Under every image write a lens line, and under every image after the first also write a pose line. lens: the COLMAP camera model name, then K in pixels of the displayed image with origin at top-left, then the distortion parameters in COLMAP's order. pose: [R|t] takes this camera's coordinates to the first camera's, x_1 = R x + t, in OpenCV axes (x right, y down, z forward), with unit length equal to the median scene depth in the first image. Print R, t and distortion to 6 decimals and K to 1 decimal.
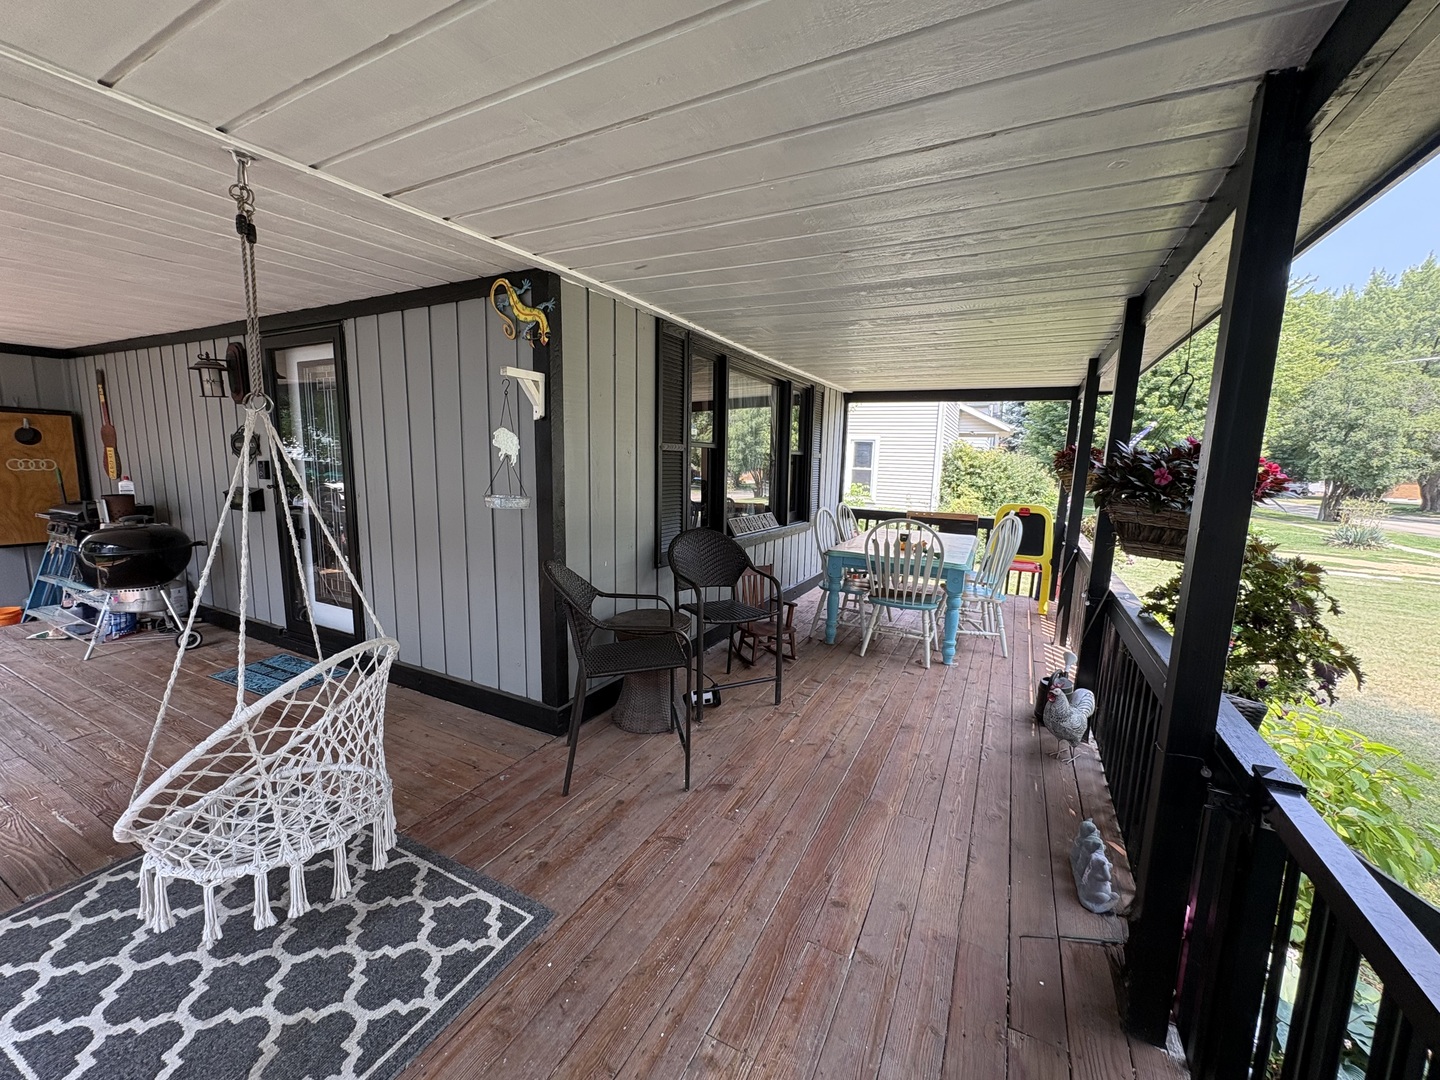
lens RADIAL K [[572.3, 0, 719.2], [0, 572.3, 538.7], [0, 0, 1]] dist [0.001408, 0.000021]
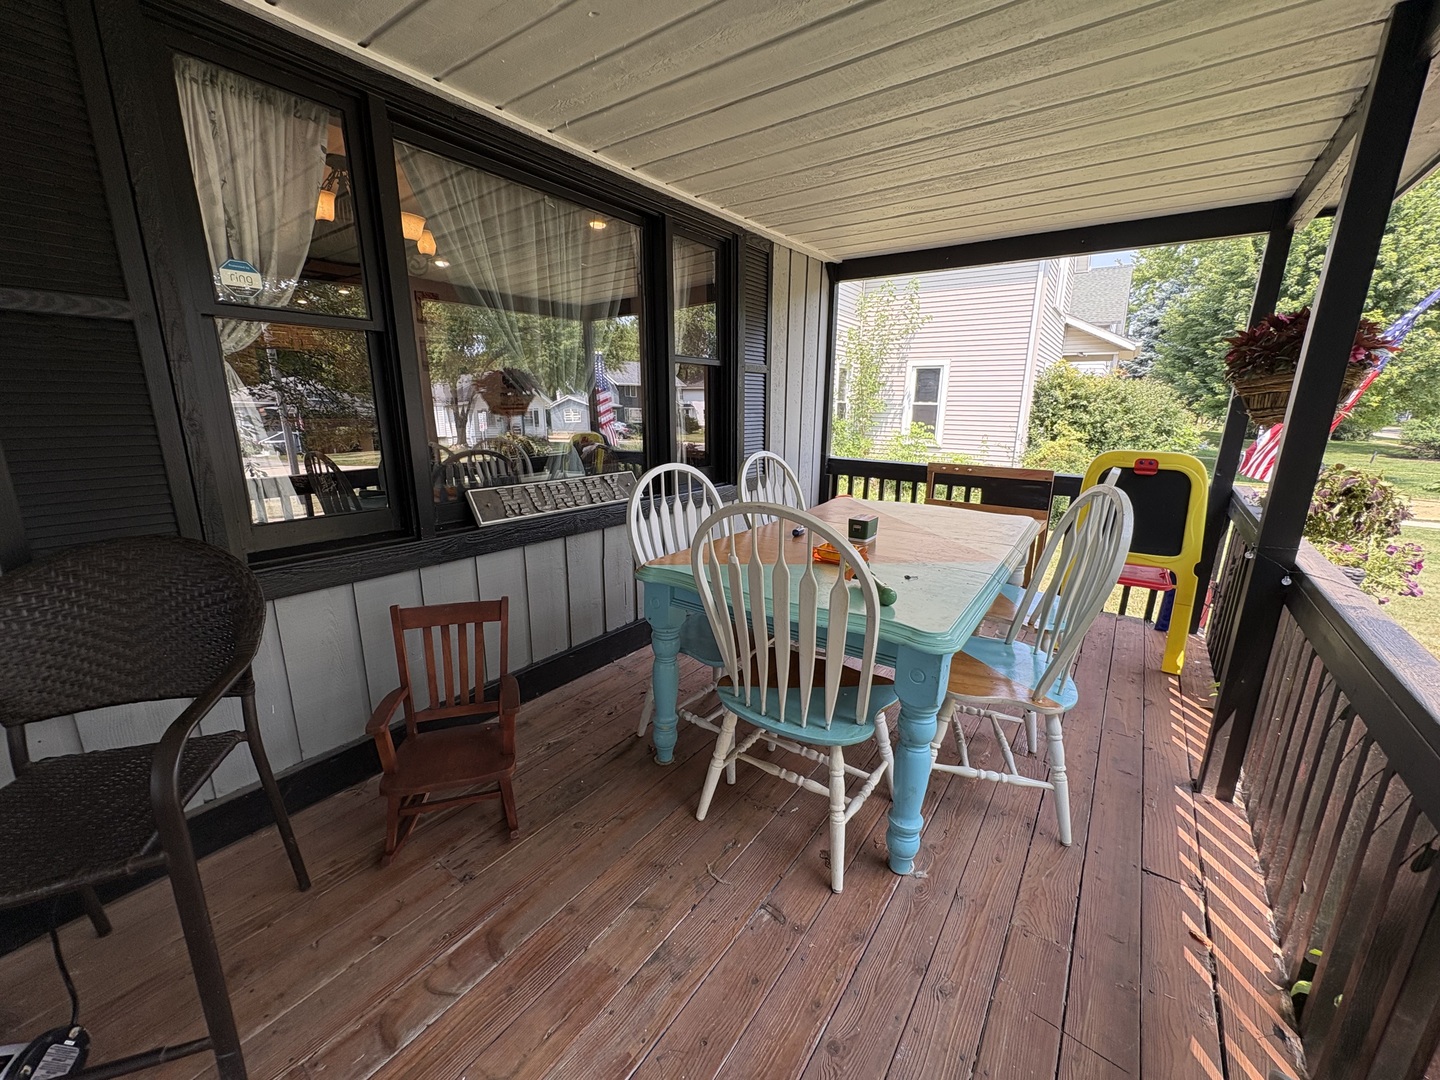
lens RADIAL K [[572.3, 0, 719.2], [0, 572.3, 538.7], [0, 0, 1]] dist [0.001408, 0.000021]
pose [[0.988885, 0.013440, -0.148070, 0.098643], [0.000530, 0.995581, 0.093909, -0.012780], [0.148678, -0.092944, 0.984508, 0.183537]]
